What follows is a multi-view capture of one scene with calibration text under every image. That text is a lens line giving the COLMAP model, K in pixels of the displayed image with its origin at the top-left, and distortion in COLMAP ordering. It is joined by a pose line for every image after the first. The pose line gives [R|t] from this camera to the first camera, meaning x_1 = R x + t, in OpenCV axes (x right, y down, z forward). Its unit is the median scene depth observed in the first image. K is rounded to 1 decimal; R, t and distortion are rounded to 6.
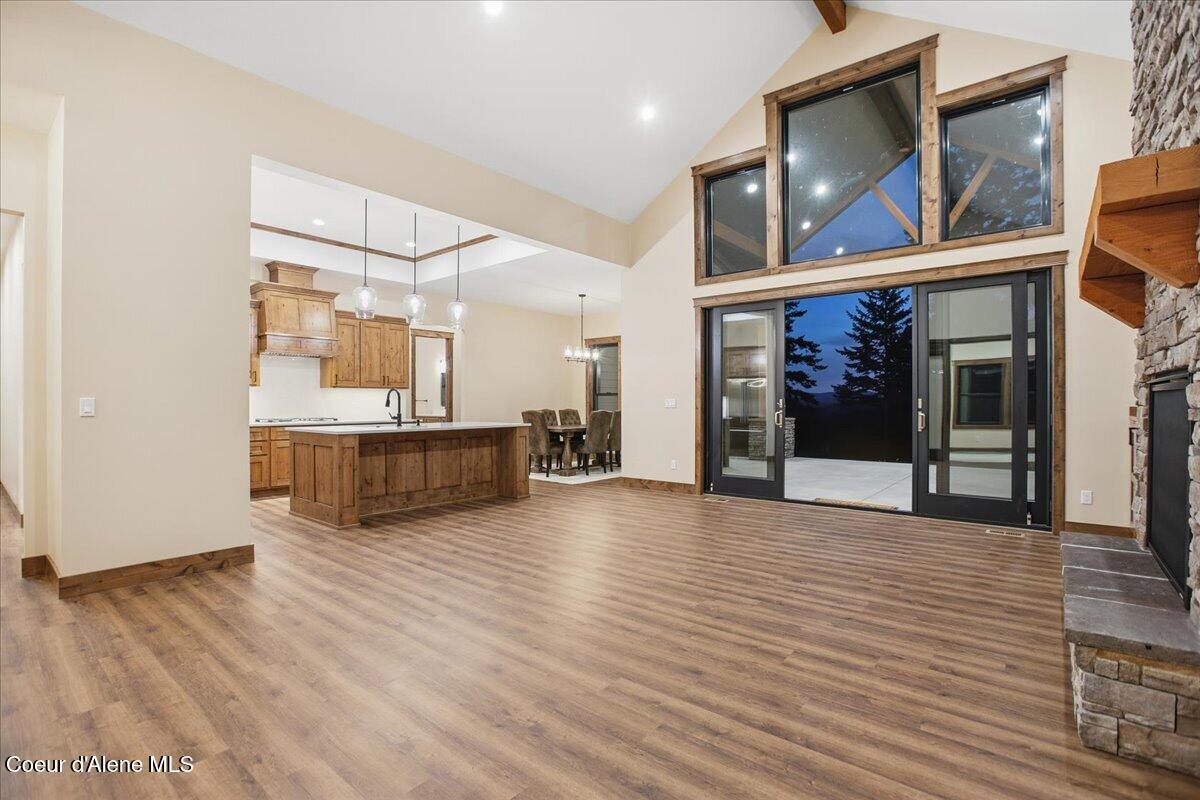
lens RADIAL K [[560.1, 0, 597.5], [0, 560.1, 408.5], [0, 0, 1]] dist [-0.062058, 0.026242]
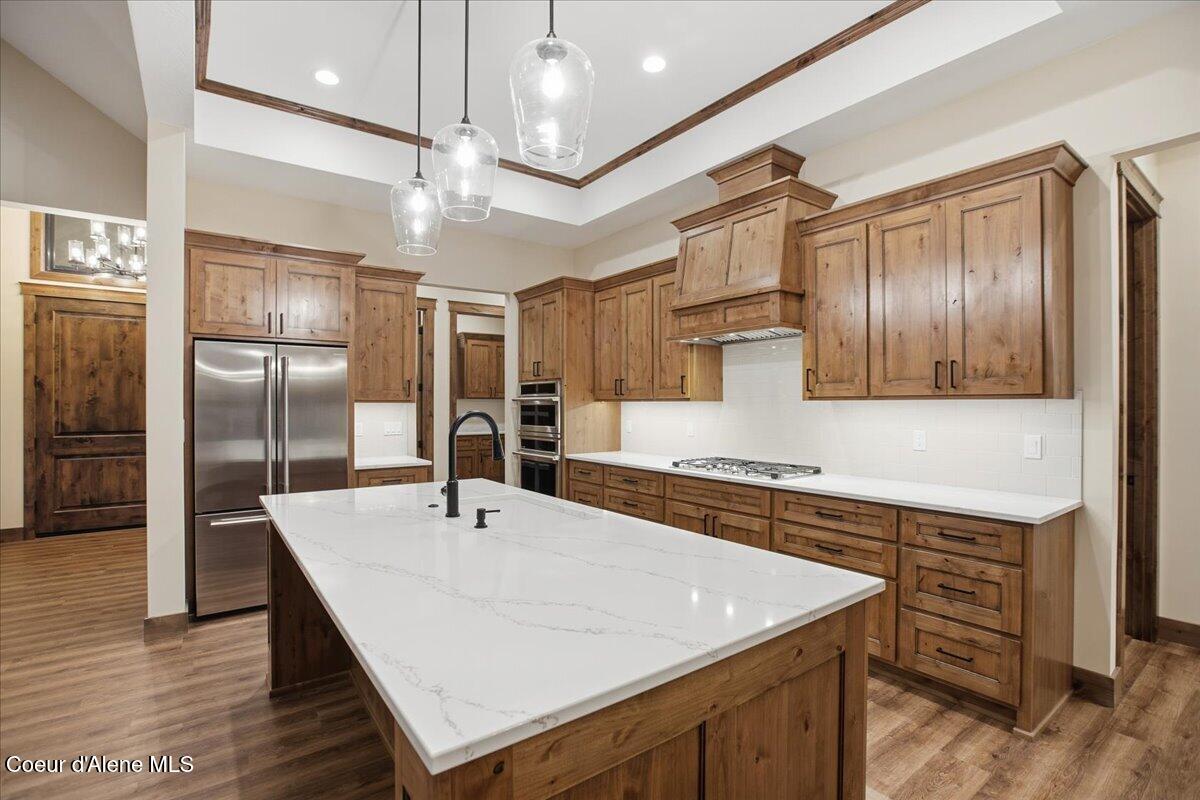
lens RADIAL K [[553.8, 0, 598.4], [0, 553.8, 403.4], [0, 0, 1]] dist [-0.062074, 0.024326]
pose [[-0.242643, -0.000188, -0.970116, -0.053236], [-0.009297, 0.999955, 0.002131, -0.070624], [0.970071, 0.009537, -0.242634, 1.931433]]
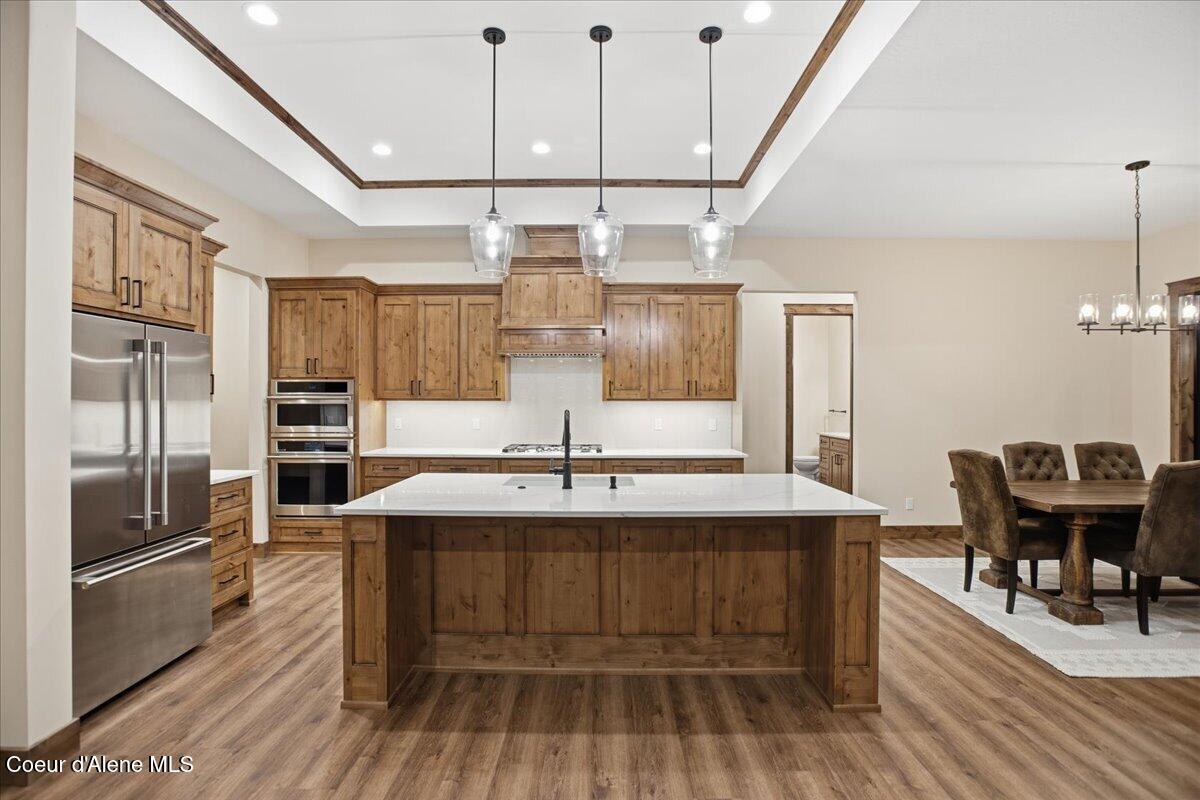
lens RADIAL K [[549.0, 0, 599.8], [0, 549.0, 401.3], [0, 0, 1]] dist [-0.050100, 0.016666]
pose [[0.632089, 0.002841, -0.774891, 0.059027], [-0.009395, 0.999948, -0.003997, -0.070120], [0.774839, 0.009806, 0.632082, 1.171875]]
